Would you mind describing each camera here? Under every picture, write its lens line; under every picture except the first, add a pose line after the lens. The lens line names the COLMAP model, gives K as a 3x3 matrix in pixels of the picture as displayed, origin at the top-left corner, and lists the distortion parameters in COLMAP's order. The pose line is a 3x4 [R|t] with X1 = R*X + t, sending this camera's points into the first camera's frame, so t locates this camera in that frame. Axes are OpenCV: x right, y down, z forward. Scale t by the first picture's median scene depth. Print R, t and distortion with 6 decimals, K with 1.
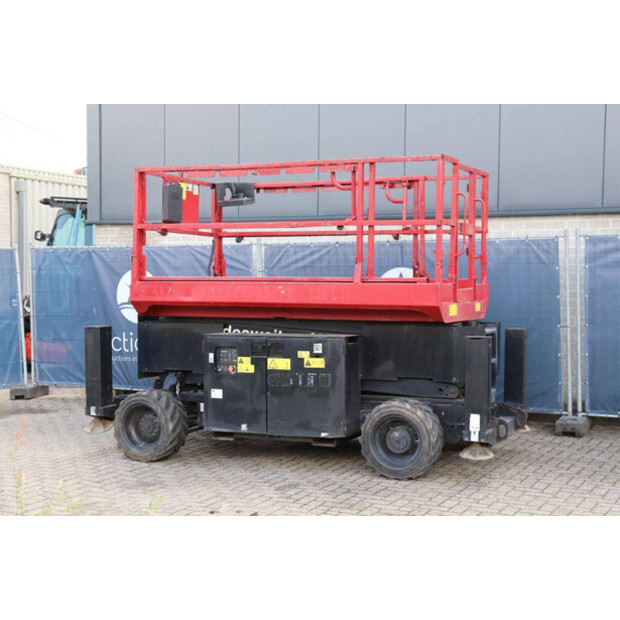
lens RADIAL K [[1037.6, 0, 312.0], [0, 1037.6, 305.6], [0, 0, 1]] dist [0.263151, 0.000000]
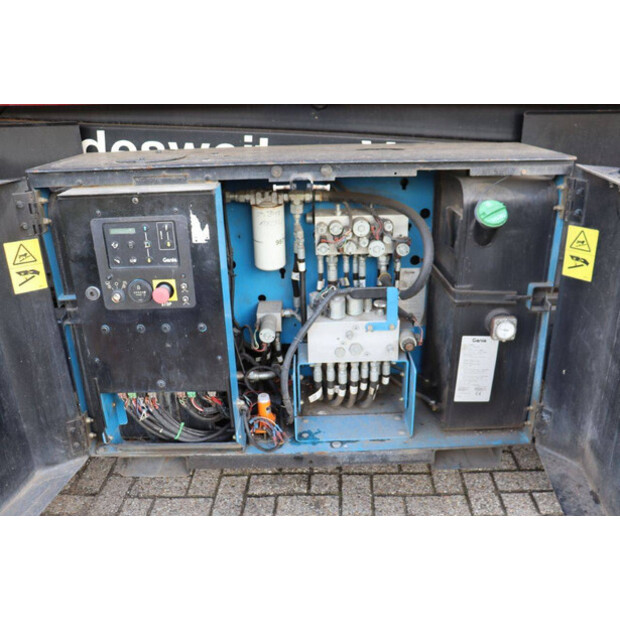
lens RADIAL K [[540.7, 0, 316.1], [0, 540.7, 310.5], [0, 0, 1]] dist [-0.082332, 0.025232]
pose [[0.914099, -0.167889, 0.369102, -0.095482], [0.026353, 0.932932, 0.359087, 0.014985], [-0.404634, -0.318514, 0.857217, 0.872541]]
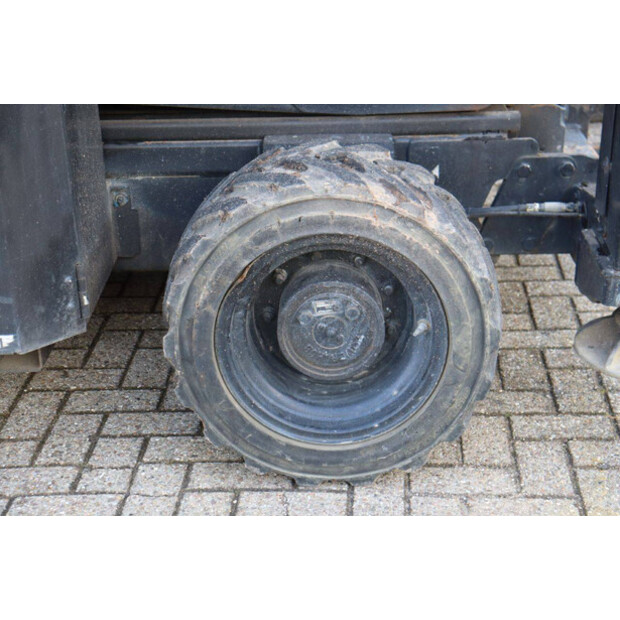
lens RADIAL K [[1212.1, 0, 310.5], [0, 1212.1, 308.4], [0, 0, 1]] dist [0.368816, 0.000000]
pose [[0.923787, -0.162531, 0.346701, -0.016026], [0.029112, 0.932635, 0.359645, 0.023758], [-0.381799, -0.322143, 0.866287, 0.732645]]
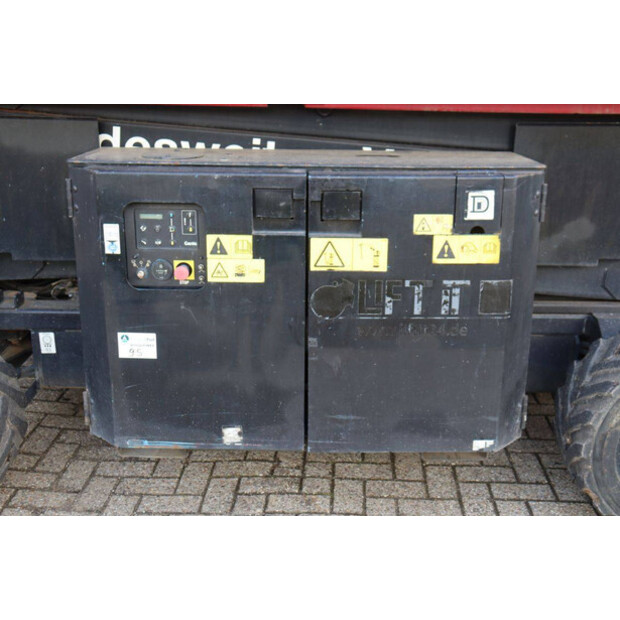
lens RADIAL K [[764.4, 0, 311.8], [0, 764.4, 305.3], [0, 0, 1]] dist [0.053742, 0.000000]
pose [[0.919700, -0.100704, 0.379487, -0.134060], [-0.007076, 0.962138, 0.272470, 0.006243], [-0.392558, -0.253276, 0.884166, 0.784528]]
